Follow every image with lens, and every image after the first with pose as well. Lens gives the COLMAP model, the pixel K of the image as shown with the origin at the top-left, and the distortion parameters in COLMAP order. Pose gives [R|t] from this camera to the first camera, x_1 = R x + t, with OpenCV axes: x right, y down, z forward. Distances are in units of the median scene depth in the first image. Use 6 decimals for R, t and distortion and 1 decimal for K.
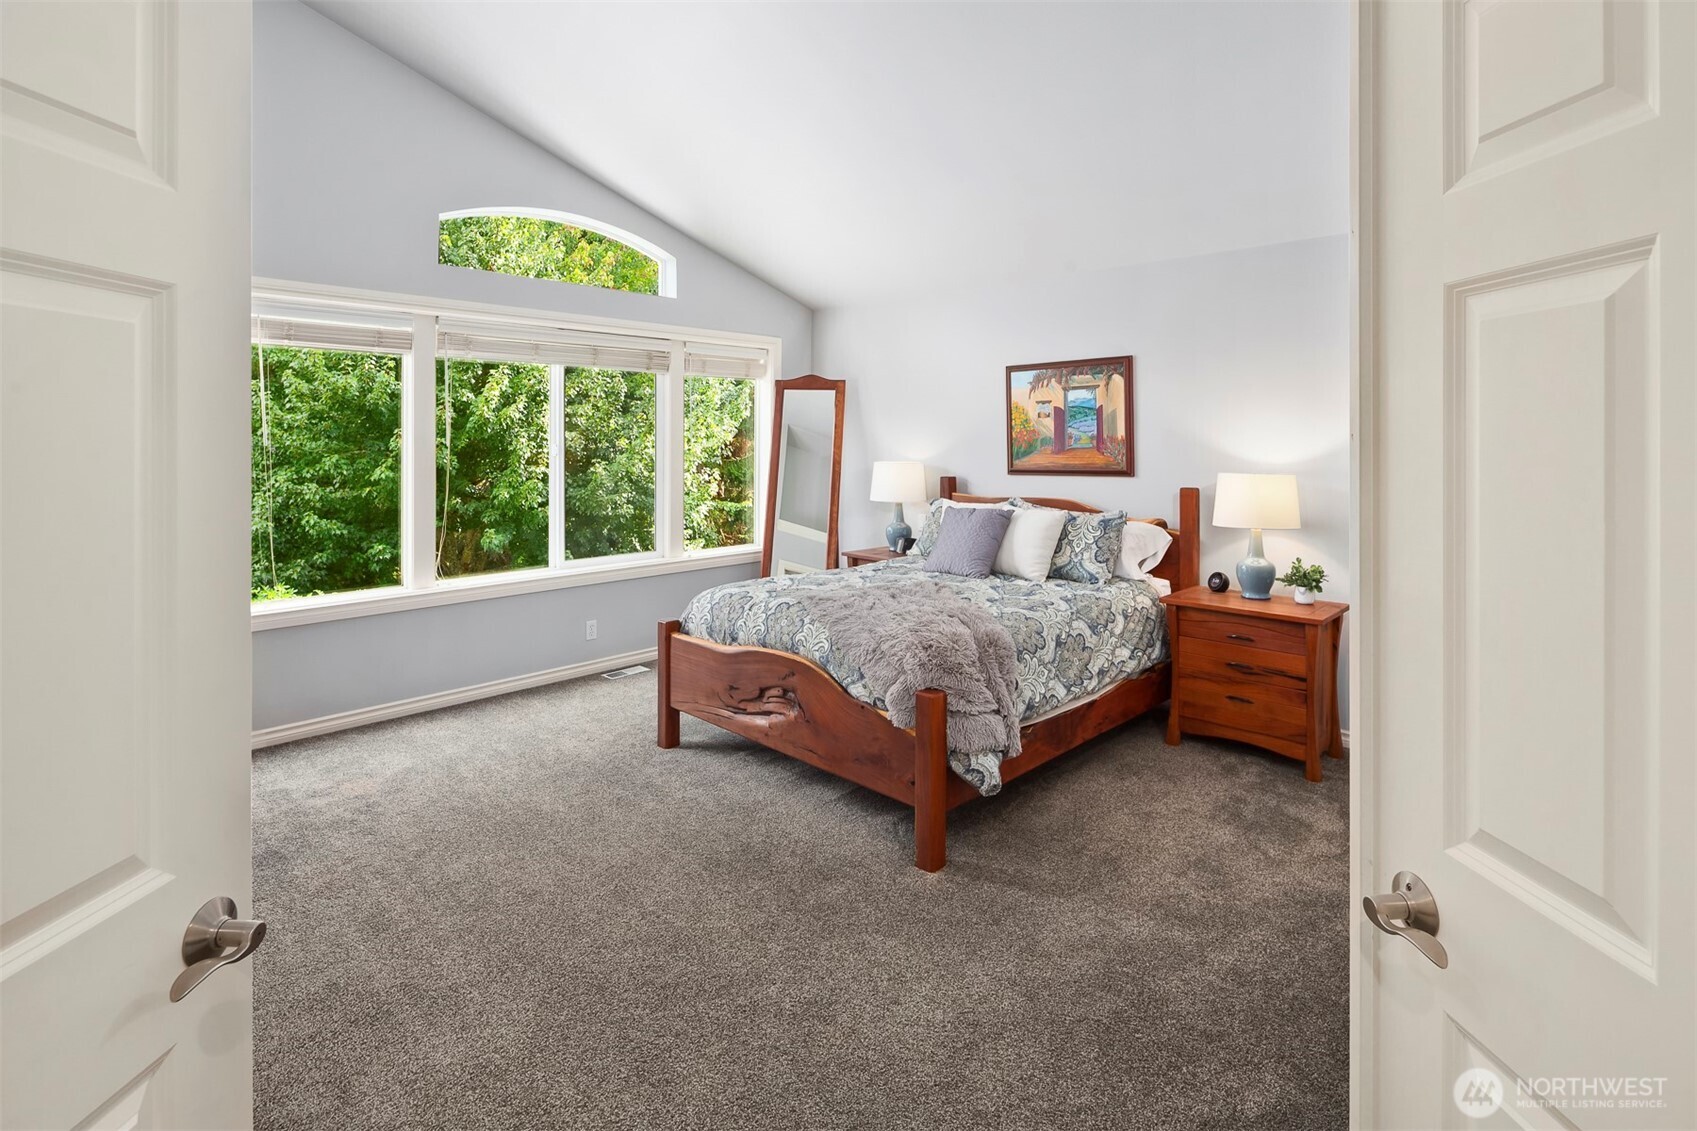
lens RADIAL K [[833.7, 0, 845.1], [0, 833.7, 581.2], [0, 0, 1]] dist [0.011832, -0.002449]
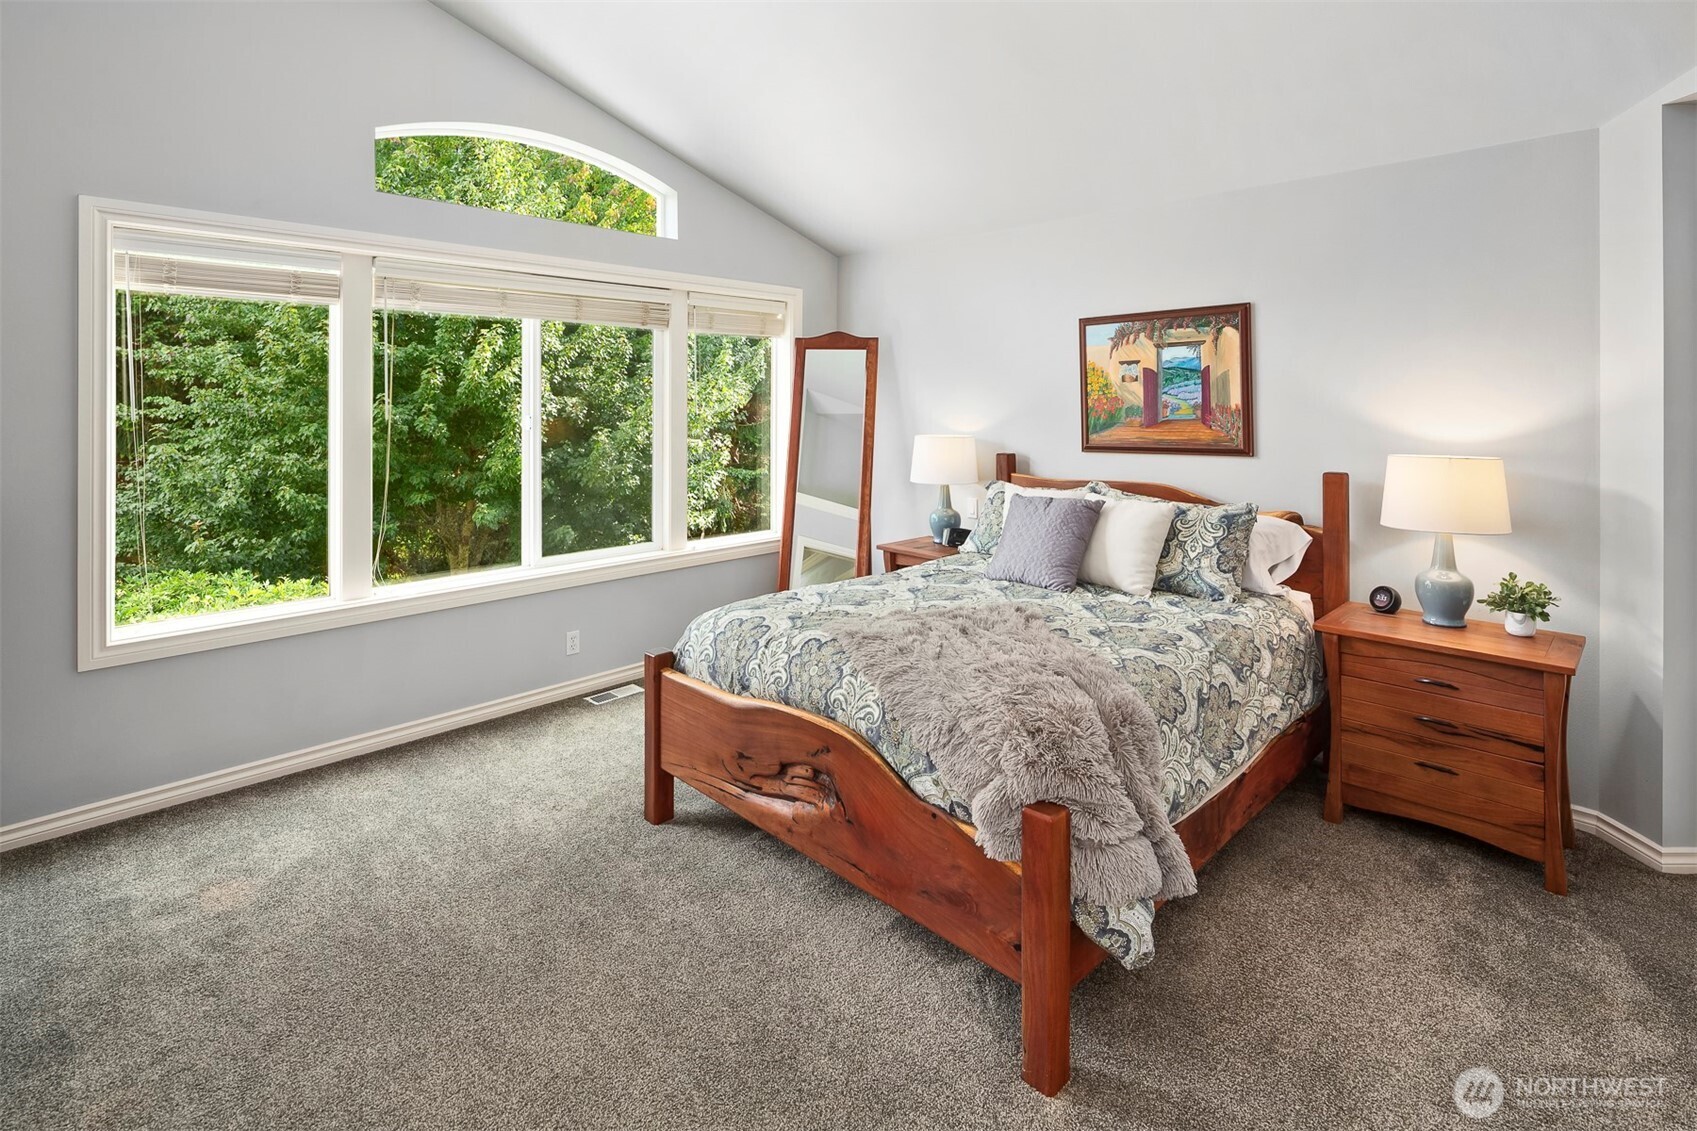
lens RADIAL K [[833.7, 0, 852.5], [0, 833.7, 549.3], [0, 0, 1]] dist [0.011832, -0.002449]
pose [[0.999958, -0.000805, -0.009122, -0.027436], [0.000866, 0.999978, 0.006630, -0.048619], [0.009116, -0.006638, 0.999936, 0.232923]]
